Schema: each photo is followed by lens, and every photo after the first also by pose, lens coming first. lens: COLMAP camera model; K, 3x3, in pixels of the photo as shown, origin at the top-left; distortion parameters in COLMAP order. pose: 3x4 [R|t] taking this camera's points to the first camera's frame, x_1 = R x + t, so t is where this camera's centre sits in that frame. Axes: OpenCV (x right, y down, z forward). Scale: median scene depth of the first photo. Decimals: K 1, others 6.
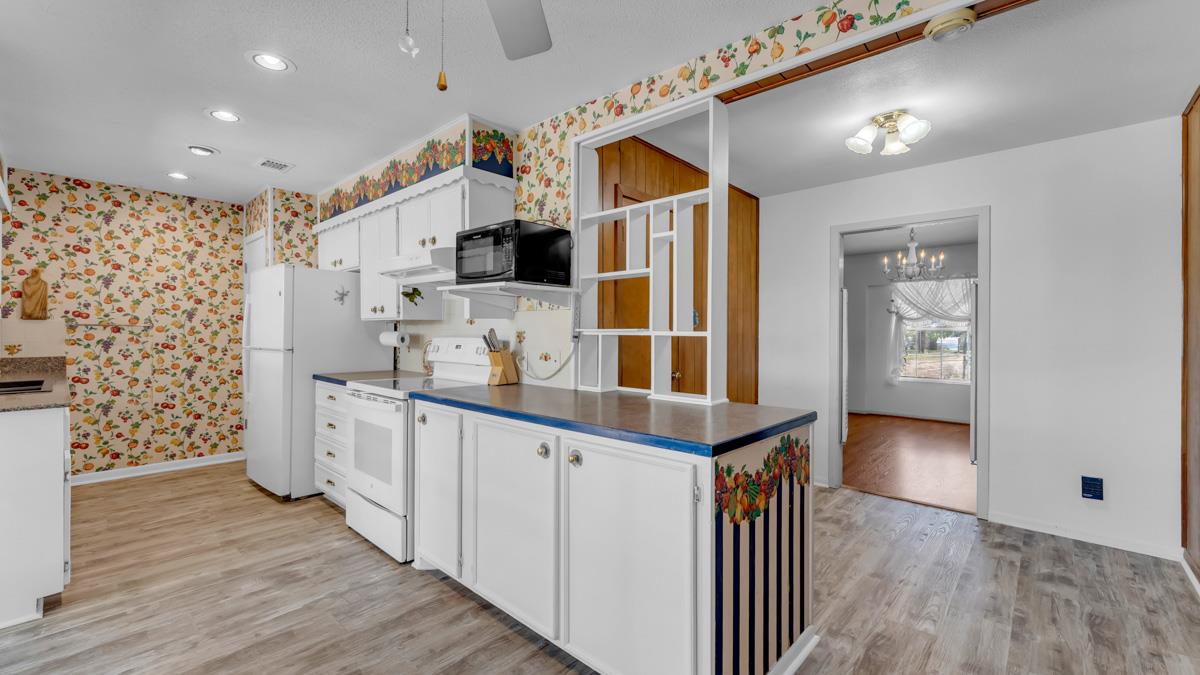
lens RADIAL K [[491.6, 0, 600.4], [0, 491.6, 334.6], [0, 0, 1]] dist [0.002290, -0.001215]
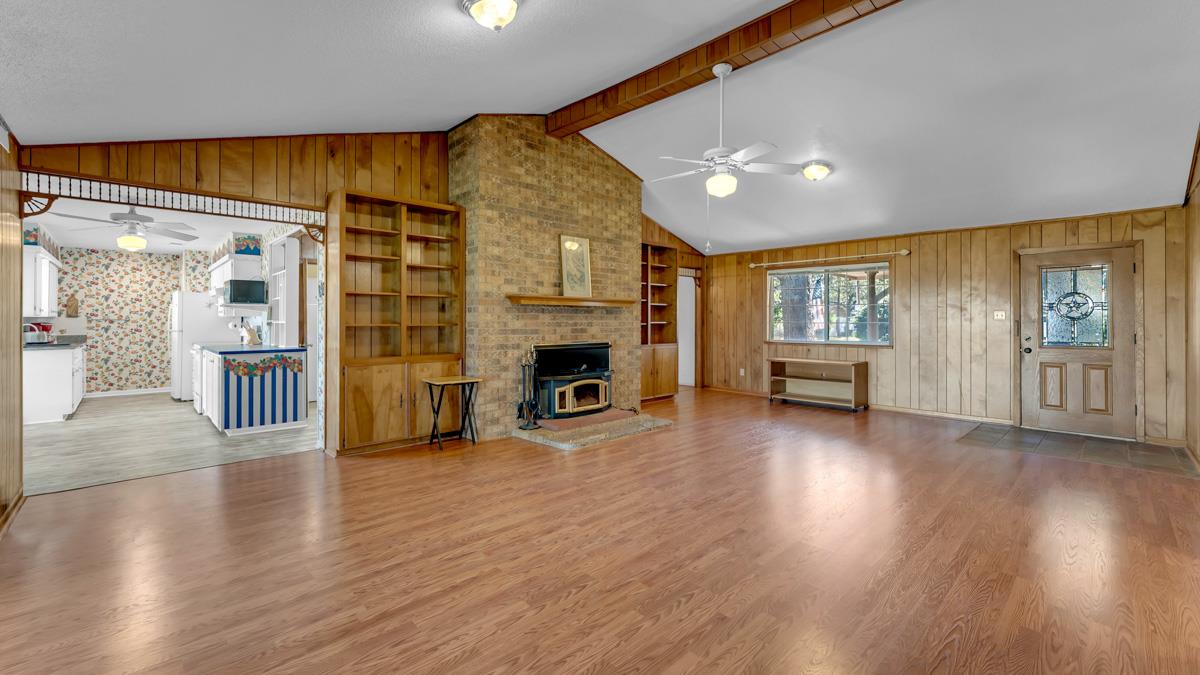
lens RADIAL K [[491.6, 0, 596.1], [0, 491.6, 318.9], [0, 0, 1]] dist [0.002290, -0.001215]
pose [[0.997366, -0.007923, -0.072097, 1.417758], [0.007319, 0.999936, -0.008638, 0.011519], [0.072161, 0.008087, 0.997360, -1.076566]]
